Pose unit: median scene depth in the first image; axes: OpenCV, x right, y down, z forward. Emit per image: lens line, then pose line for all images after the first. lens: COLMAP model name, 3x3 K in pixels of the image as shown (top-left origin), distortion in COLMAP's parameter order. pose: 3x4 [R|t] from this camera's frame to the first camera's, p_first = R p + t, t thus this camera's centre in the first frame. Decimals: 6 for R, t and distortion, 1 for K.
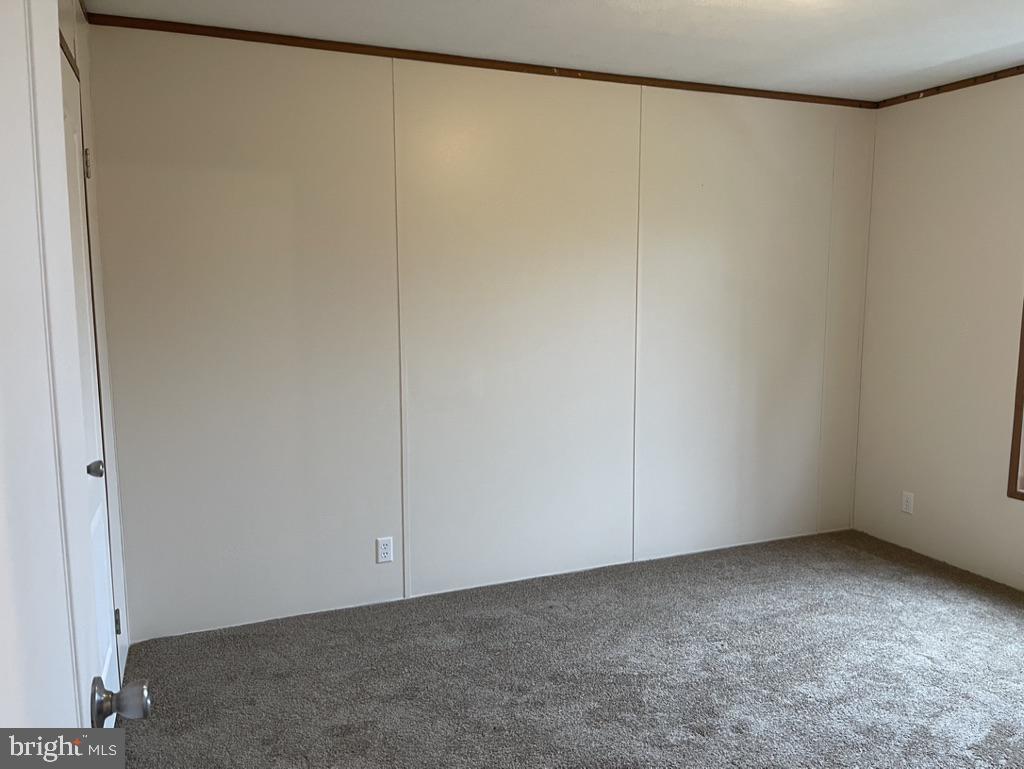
lens RADIAL K [[775.4, 0, 517.5], [0, 775.4, 389.5], [0, 0, 1]] dist [0.095699, -0.124378]
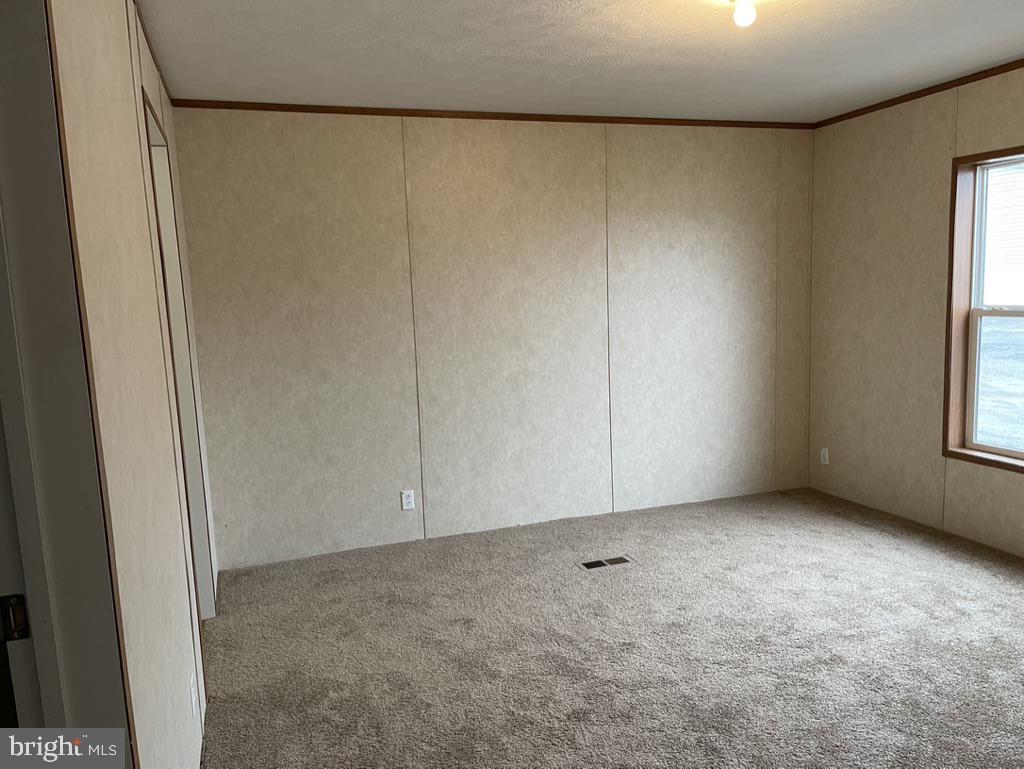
lens RADIAL K [[775.4, 0, 517.5], [0, 775.4, 389.5], [0, 0, 1]] dist [0.095699, -0.124378]
pose [[0.996904, -0.025293, -0.074455, 0.094765], [0.025230, 0.999680, -0.001792, 0.027542], [0.074476, -0.000092, 0.997223, -0.224428]]
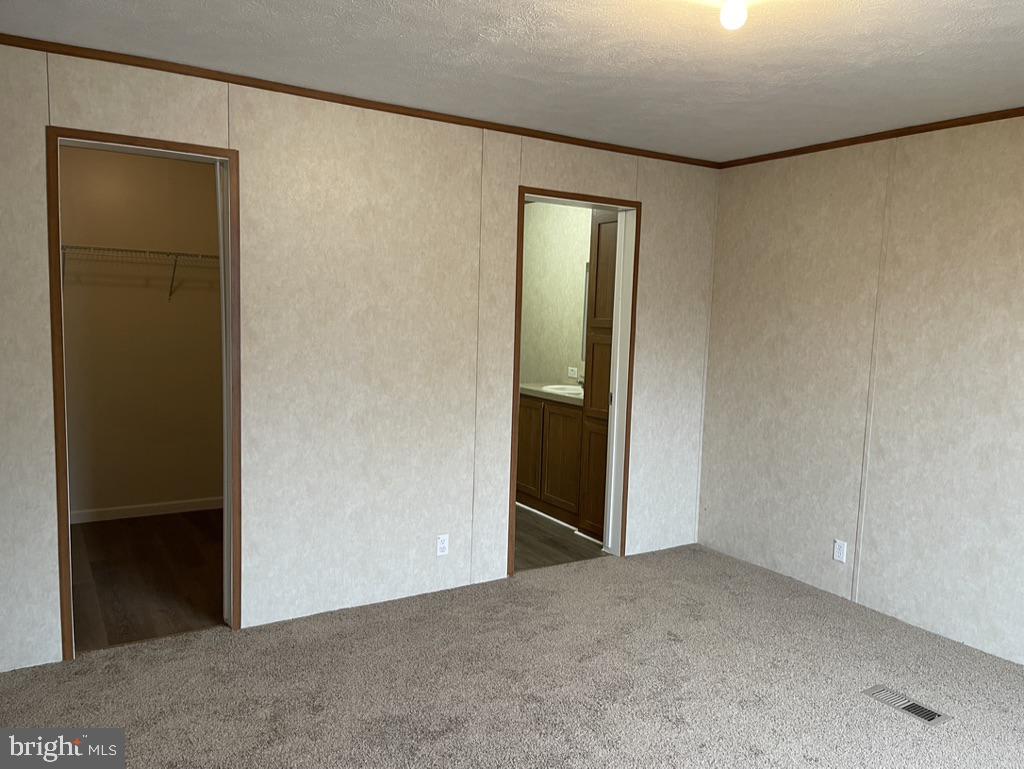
lens RADIAL K [[775.4, 0, 517.5], [0, 775.4, 389.5], [0, 0, 1]] dist [0.095699, -0.124378]
pose [[0.152063, 0.113900, -0.981786, 0.782509], [-0.162145, 0.982754, 0.088899, -0.053676], [0.974980, 0.145673, 0.167909, 0.248819]]
